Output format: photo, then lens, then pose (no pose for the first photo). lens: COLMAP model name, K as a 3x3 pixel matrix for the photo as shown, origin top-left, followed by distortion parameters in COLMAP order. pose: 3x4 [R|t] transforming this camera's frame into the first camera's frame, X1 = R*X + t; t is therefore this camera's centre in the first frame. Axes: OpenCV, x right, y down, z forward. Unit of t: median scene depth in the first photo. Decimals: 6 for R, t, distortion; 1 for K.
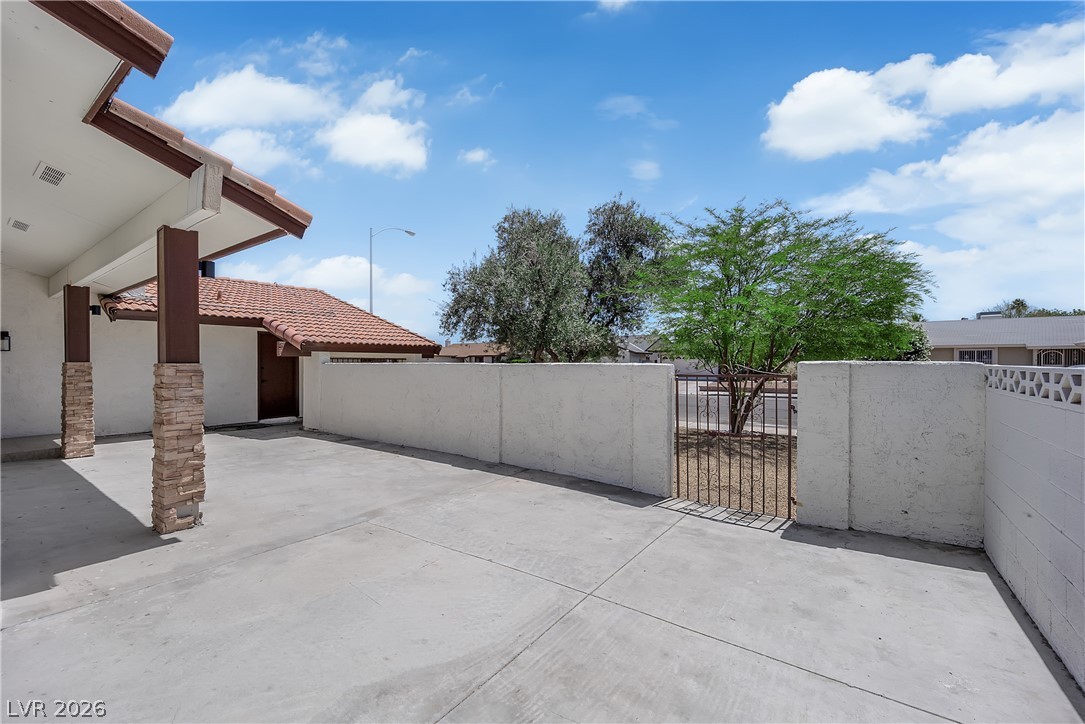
lens RADIAL K [[441.4, 0, 538.4], [0, 441.4, 364.8], [0, 0, 1]] dist [-0.003576, -0.000543]
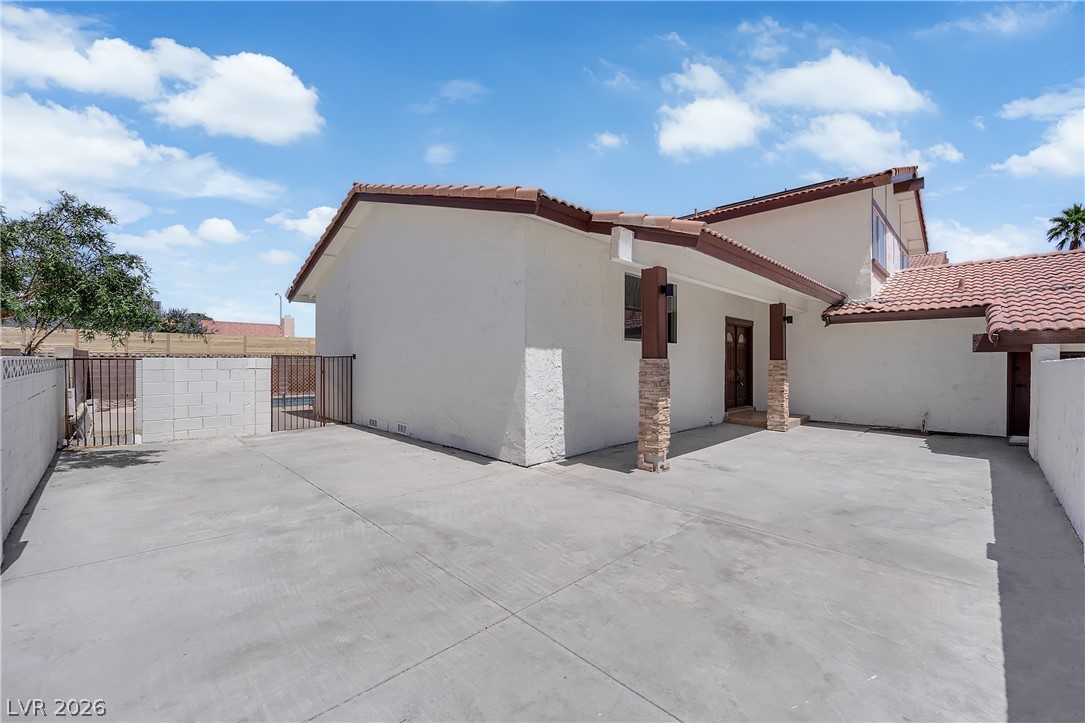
lens RADIAL K [[441.4, 0, 538.4], [0, 441.4, 364.3], [0, 0, 1]] dist [-0.003576, -0.000543]
pose [[-0.167303, 0.001916, -0.985904, 0.754799], [-0.007772, 0.999964, 0.003262, 0.014119], [0.985875, 0.008209, -0.167283, 0.922979]]
